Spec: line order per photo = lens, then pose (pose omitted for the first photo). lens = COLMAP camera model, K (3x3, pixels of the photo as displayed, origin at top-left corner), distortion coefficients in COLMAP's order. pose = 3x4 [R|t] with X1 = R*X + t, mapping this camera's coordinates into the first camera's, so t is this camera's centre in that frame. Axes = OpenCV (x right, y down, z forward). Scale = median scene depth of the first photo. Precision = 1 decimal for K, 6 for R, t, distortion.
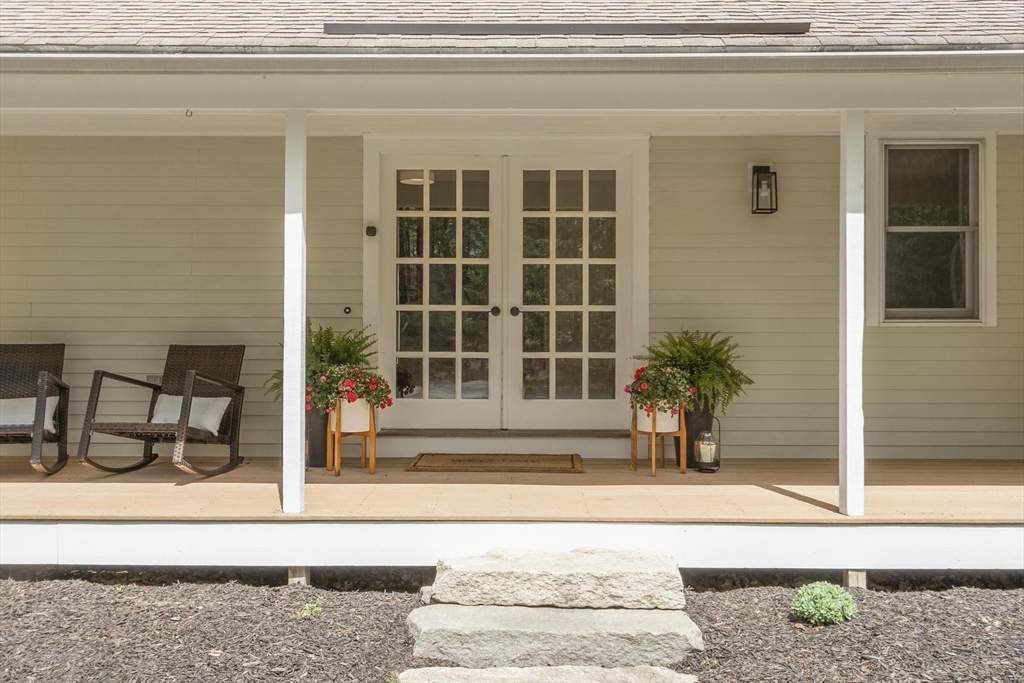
lens RADIAL K [[856.0, 0, 512.0], [0, 856.0, 341.5], [0, 0, 1]] dist [0.001343, -0.002027]
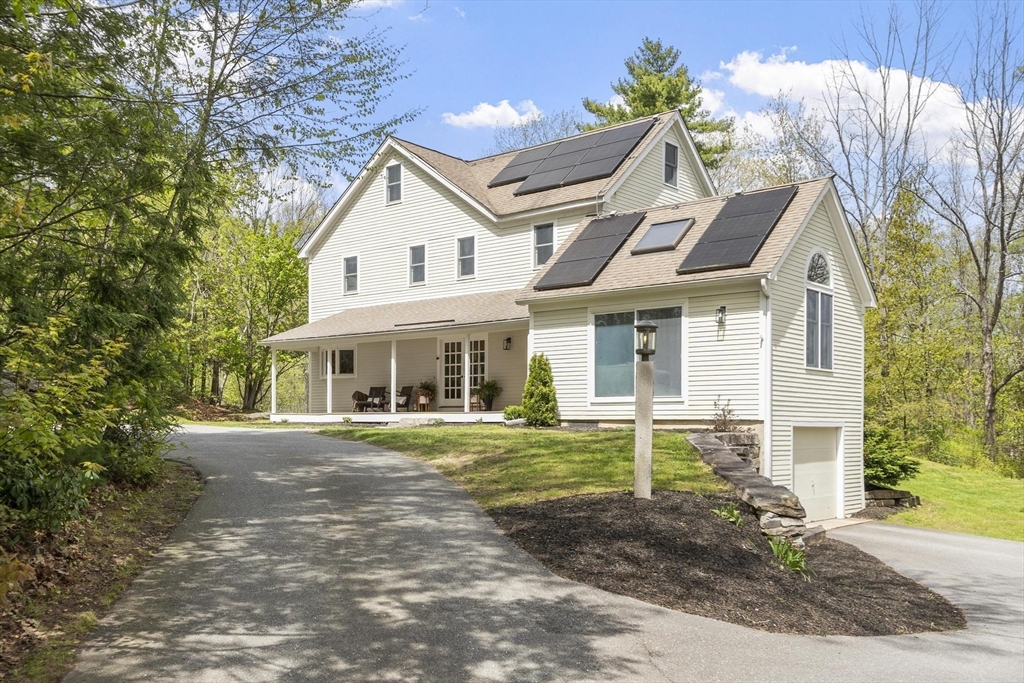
lens RADIAL K [[933.6, 0, 511.9], [0, 933.6, 400.8], [0, 0, 1]] dist [0.006756, -0.004445]
pose [[0.777003, -0.016632, -0.629277, 2.944646], [-0.003548, 0.999519, -0.030800, 0.213494], [0.629487, 0.026165, 0.776571, -2.271766]]
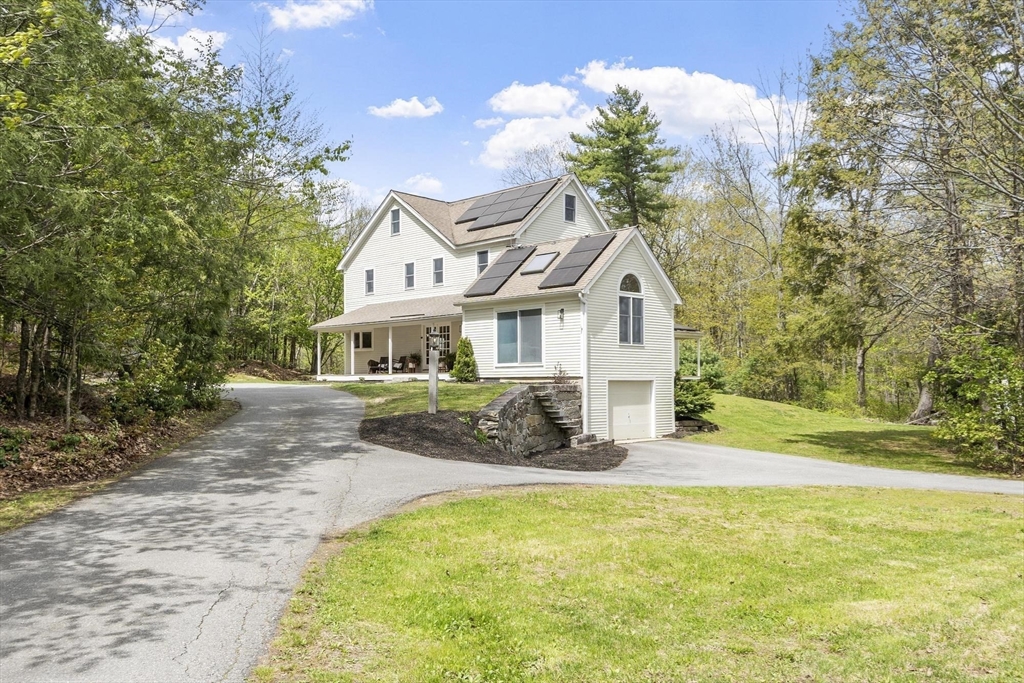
lens RADIAL K [[815.5, 0, 512.0], [0, 815.5, 341.5], [0, 0, 1]] dist [0.001635, 0.001429]
pose [[0.728817, -0.041844, -0.683428, 4.384080], [0.005830, 0.998474, -0.054915, 0.230006], [0.684683, 0.036039, 0.727949, -2.888046]]
